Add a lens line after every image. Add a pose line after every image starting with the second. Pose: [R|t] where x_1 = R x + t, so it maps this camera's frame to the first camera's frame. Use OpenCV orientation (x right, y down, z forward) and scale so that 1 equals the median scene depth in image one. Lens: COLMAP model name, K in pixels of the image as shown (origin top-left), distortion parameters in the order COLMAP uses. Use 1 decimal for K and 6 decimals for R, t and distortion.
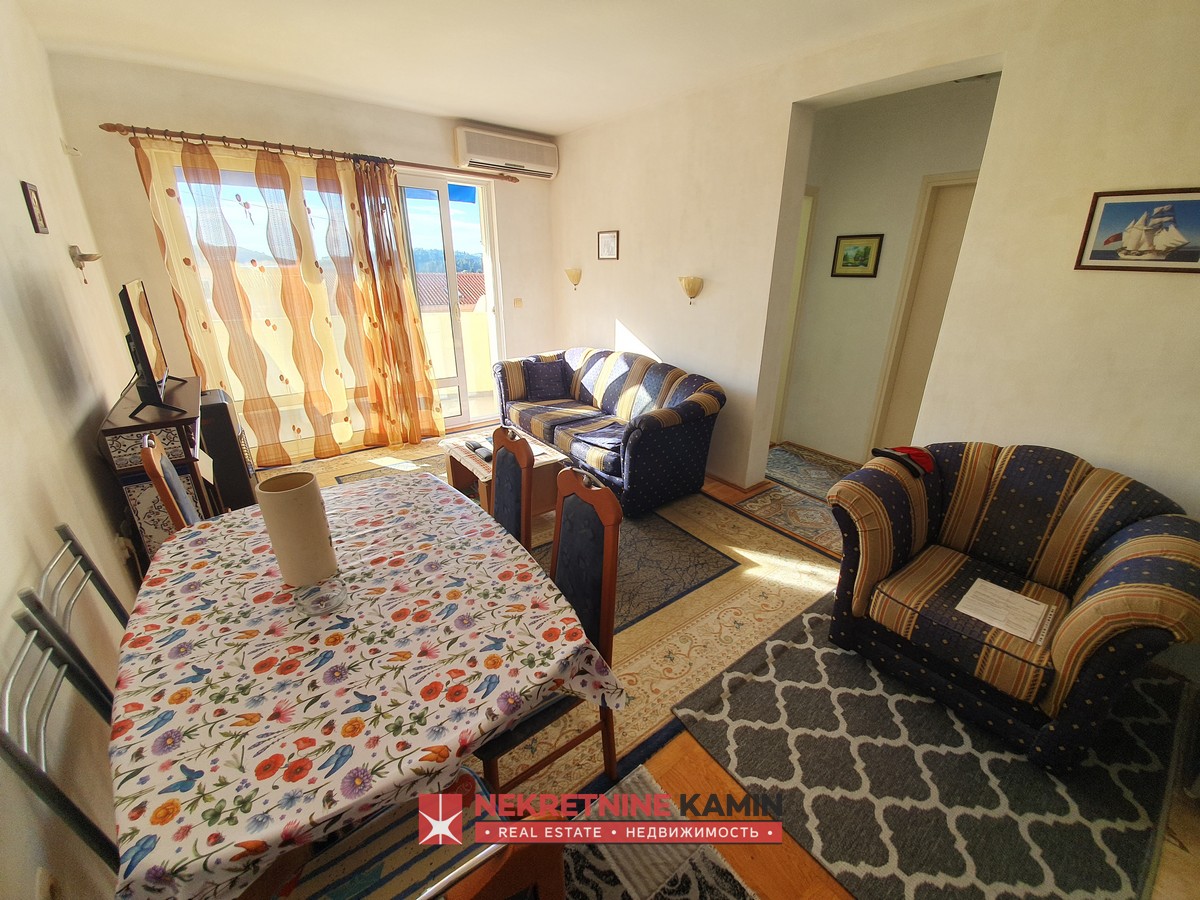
lens RADIAL K [[473.7, 0, 619.5], [0, 473.7, 450.0], [0, 0, 1]] dist [0.012909, -0.017613]
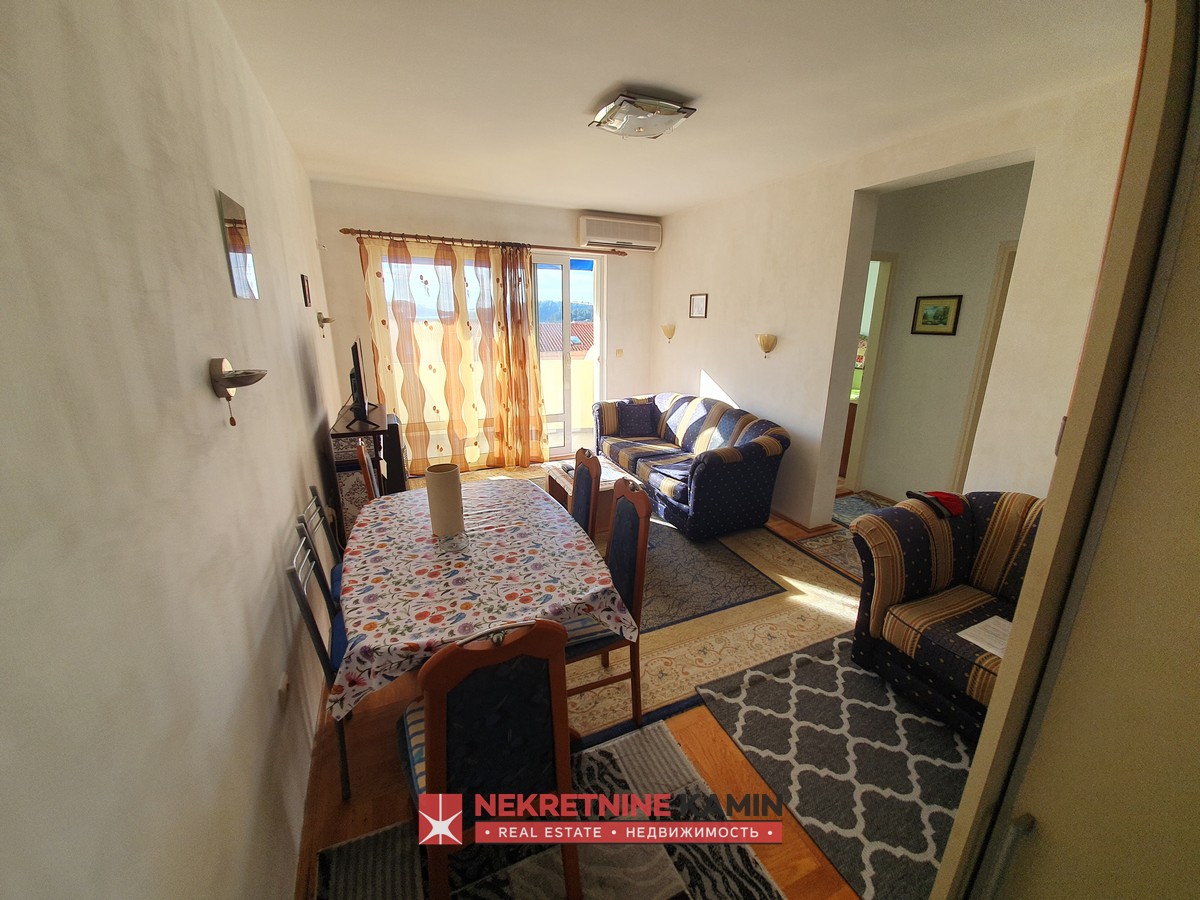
lens RADIAL K [[477.8, 0, 616.3], [0, 477.8, 448.3], [0, 0, 1]] dist [0.000156, -0.000434]
pose [[0.971766, 0.058999, -0.228452, 0.121838], [-0.080897, 0.992857, -0.087700, 0.048958], [0.221646, 0.103705, 0.969597, -0.229576]]
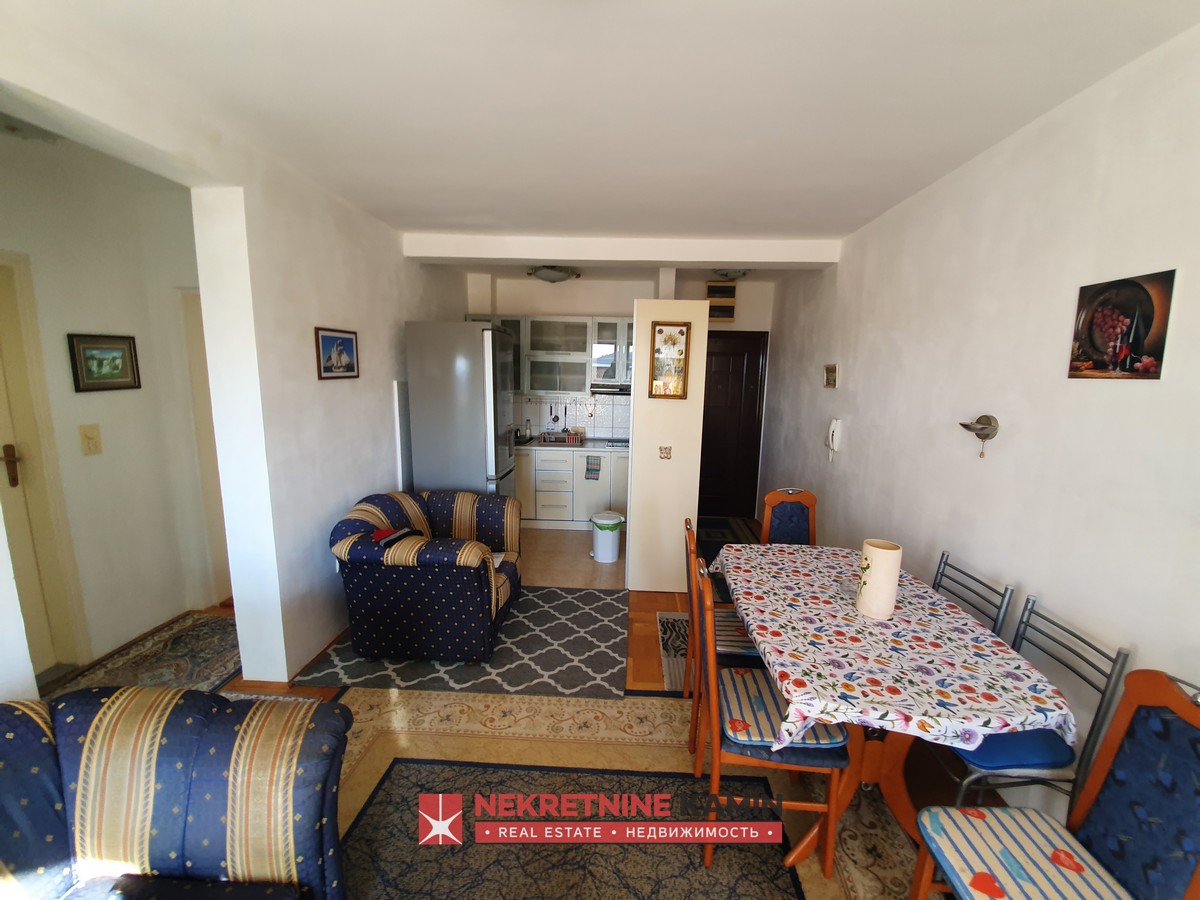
lens RADIAL K [[480.3, 0, 614.2], [0, 480.3, 450.6], [0, 0, 1]] dist [0.020354, -0.018804]
pose [[-0.757367, -0.139772, 0.637854, -0.521189], [0.201616, 0.879041, 0.432016, -0.544542], [-0.621084, 0.455797, -0.637577, 1.246722]]
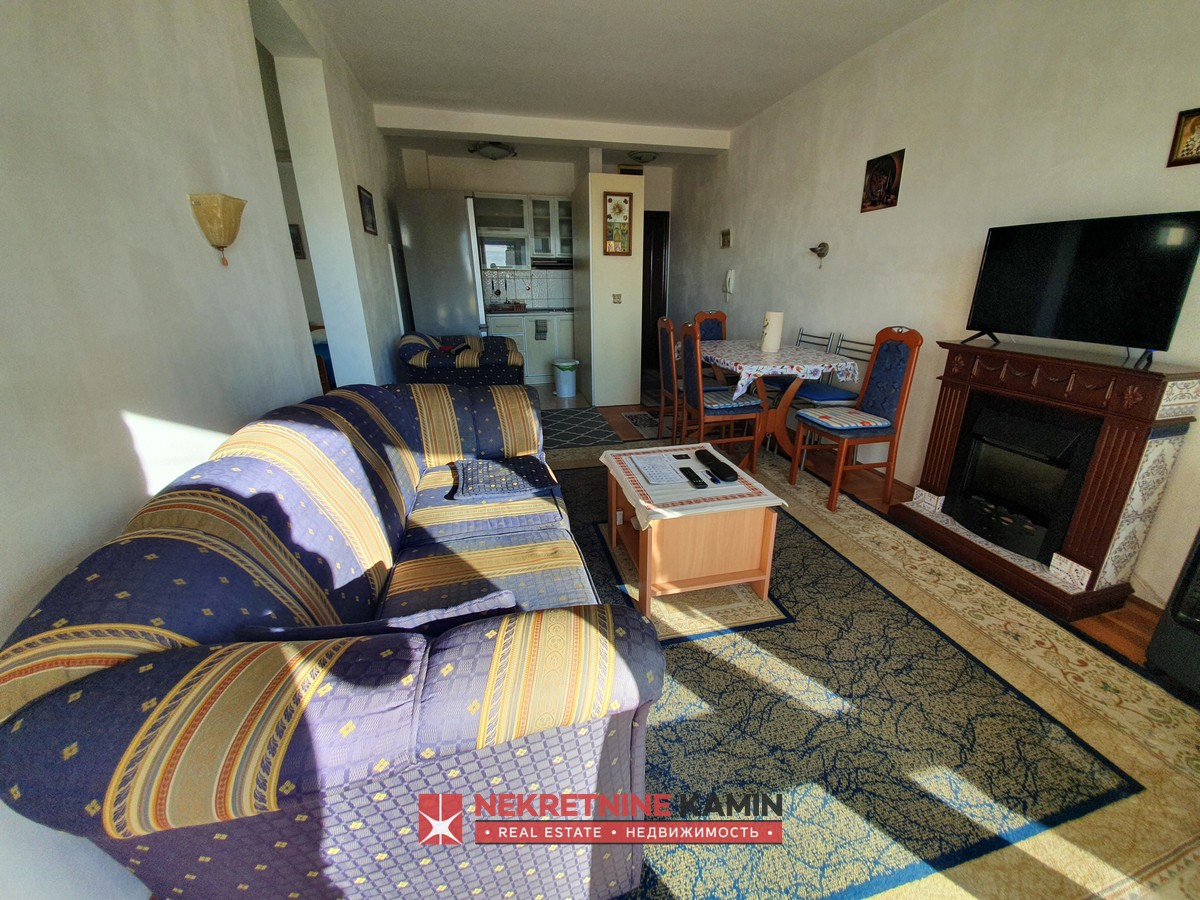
lens RADIAL K [[477.2, 0, 616.7], [0, 477.2, 449.1], [0, 0, 1]] dist [0.022467, -0.018213]
pose [[-0.907411, -0.154040, 0.390994, -0.570259], [0.138268, 0.769161, 0.623918, -0.630293], [-0.396846, 0.620212, -0.676647, 1.967942]]
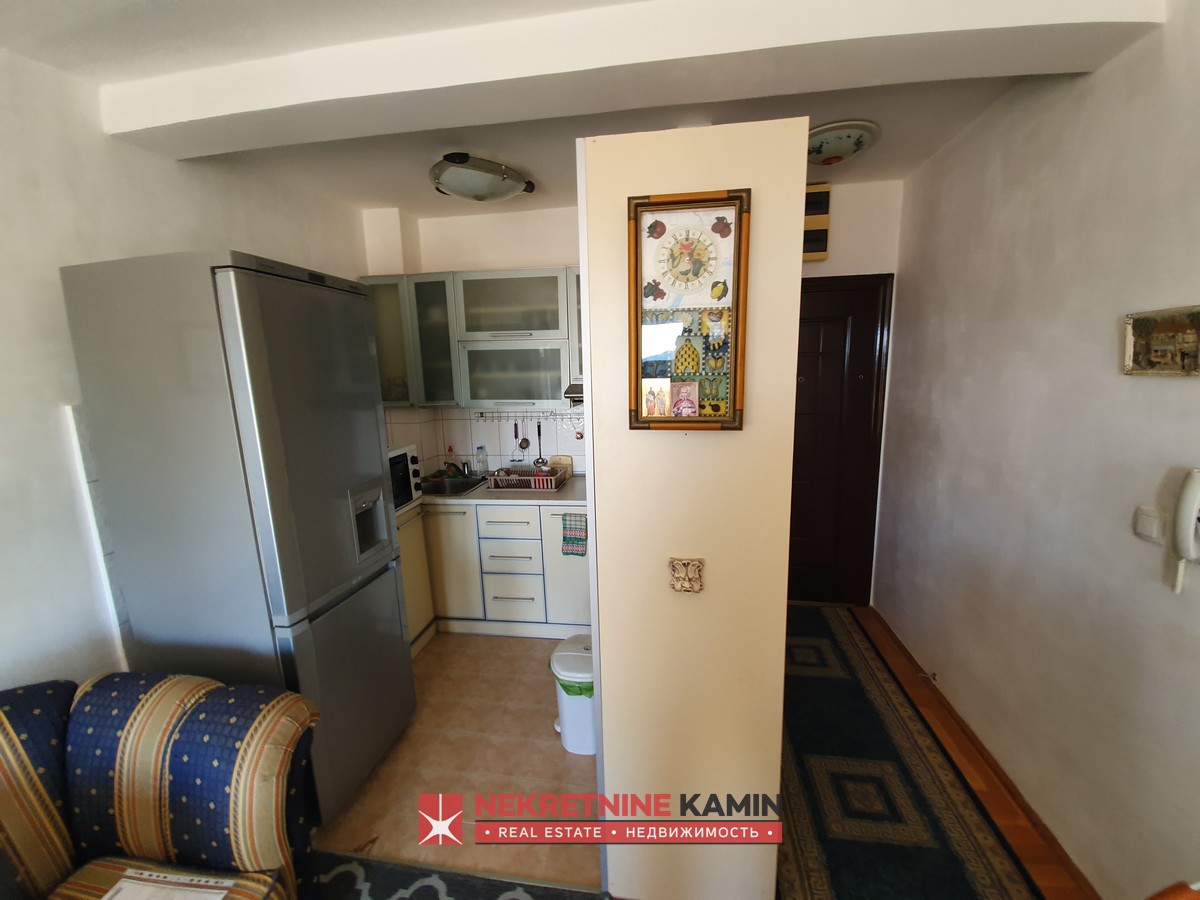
lens RADIAL K [[480.3, 0, 614.2], [0, 480.3, 450.6], [0, 0, 1]] dist [0.020354, -0.018804]
pose [[-0.685434, -0.126400, 0.717080, 0.011214], [0.275495, 0.866586, 0.416091, -0.221447], [-0.674005, 0.482755, -0.559164, 0.465705]]
